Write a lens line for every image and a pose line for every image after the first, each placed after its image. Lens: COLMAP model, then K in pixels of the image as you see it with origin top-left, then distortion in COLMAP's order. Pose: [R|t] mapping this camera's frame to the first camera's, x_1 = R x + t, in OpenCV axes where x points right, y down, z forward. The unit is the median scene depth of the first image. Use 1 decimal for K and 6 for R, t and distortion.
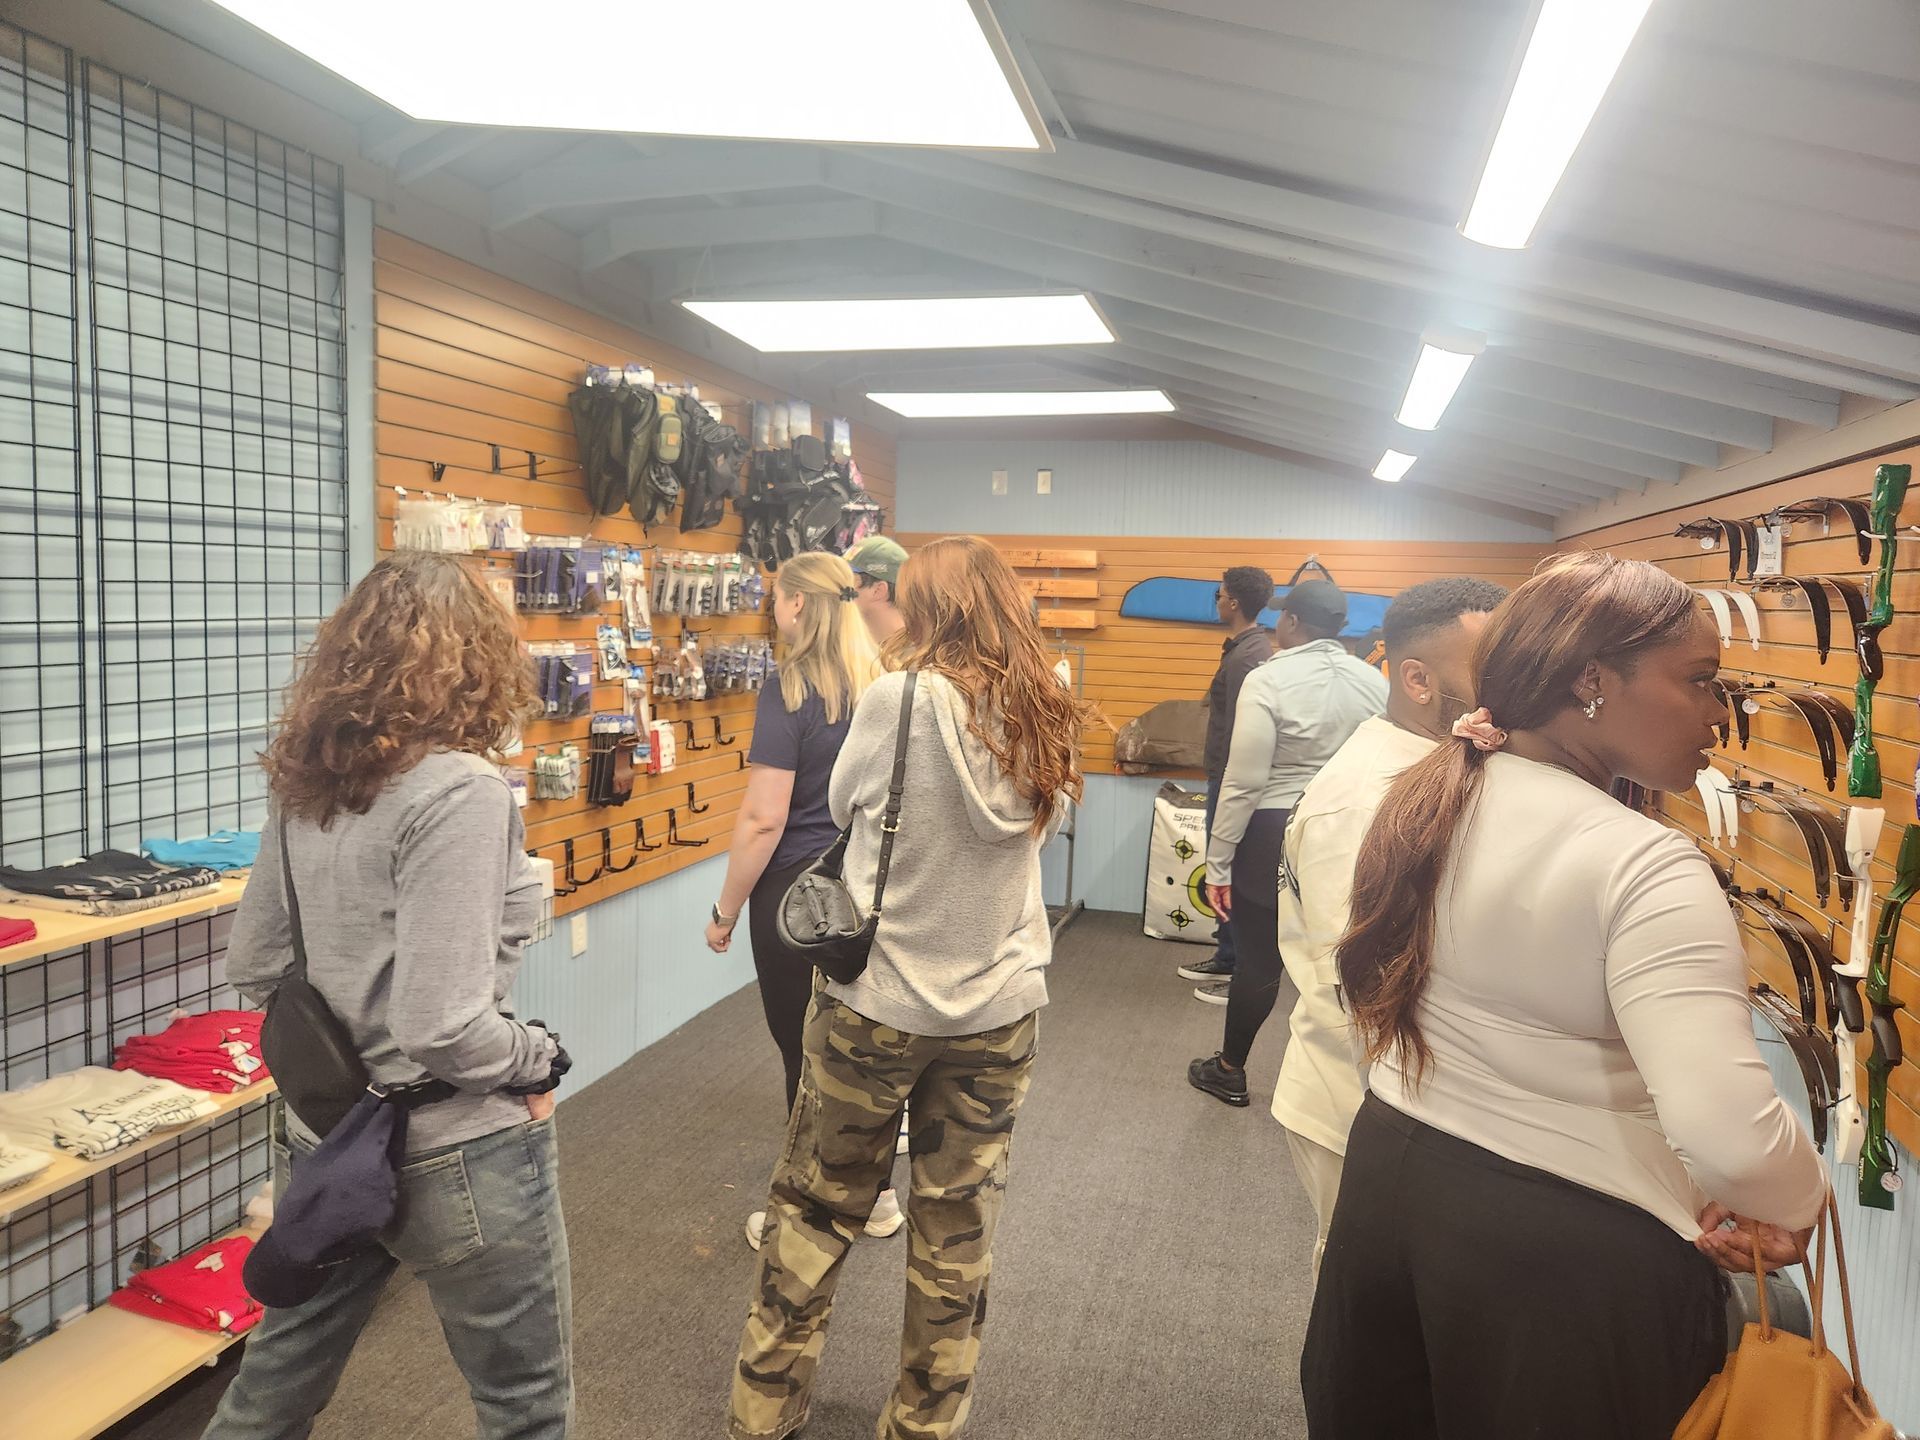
lens RADIAL K [[1306.6, 0, 963.8], [0, 1306.6, 701.9], [0, 0, 1]] dist [0.076858, -0.060366]
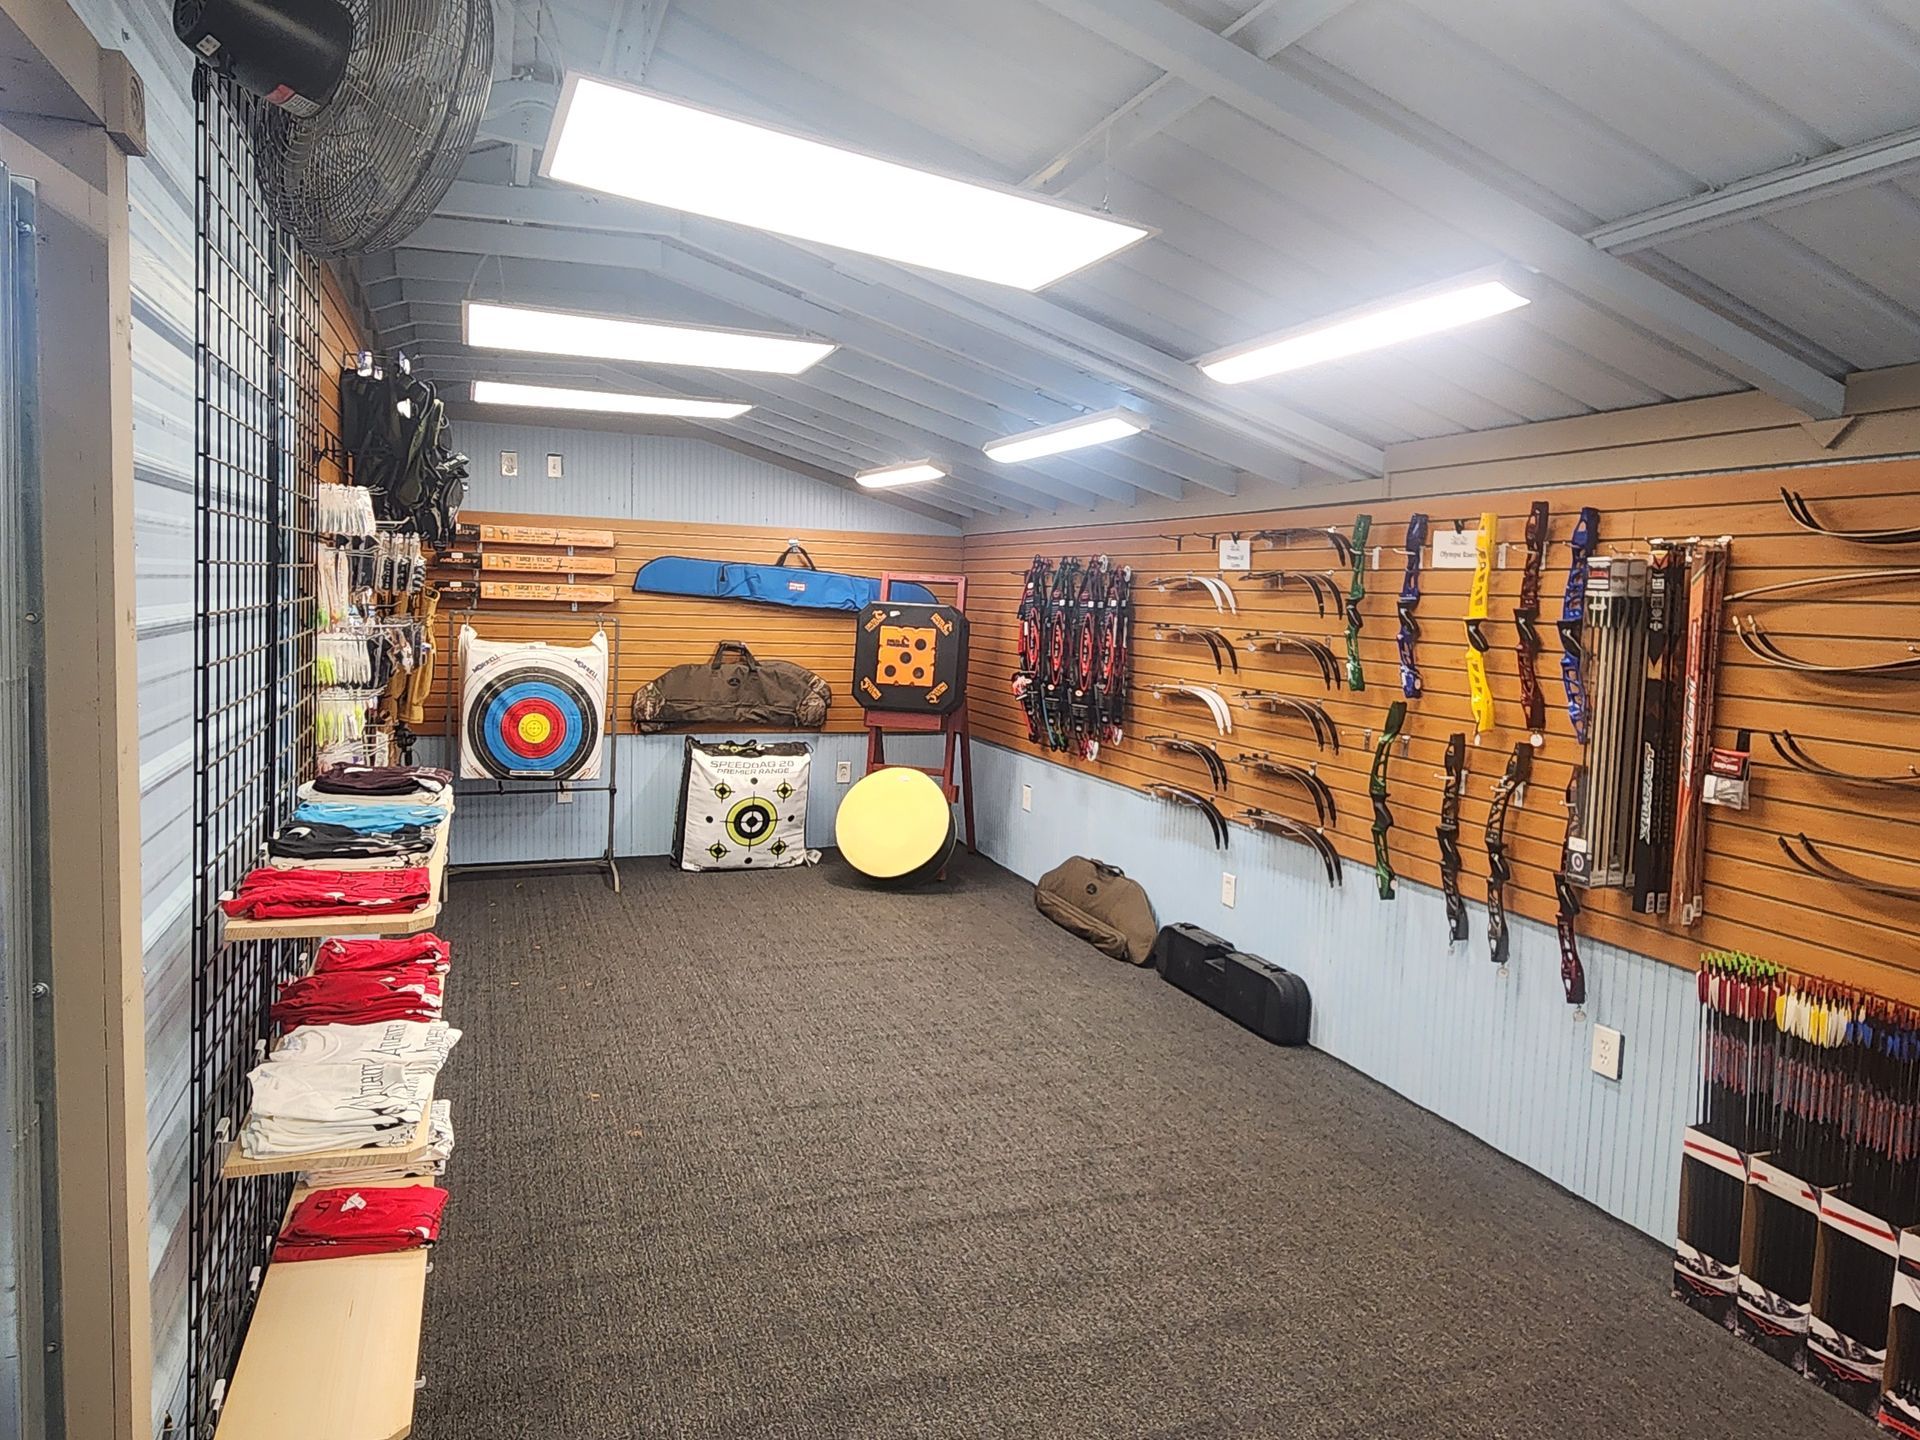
lens RADIAL K [[1306.6, 0, 947.7], [0, 1306.6, 694.9], [0, 0, 1]] dist [0.076858, -0.060366]
pose [[0.812365, -0.052768, 0.580757, -0.446451], [0.041223, 0.998603, 0.033070, -0.004815], [-0.581690, -0.002925, 0.813405, -0.089459]]
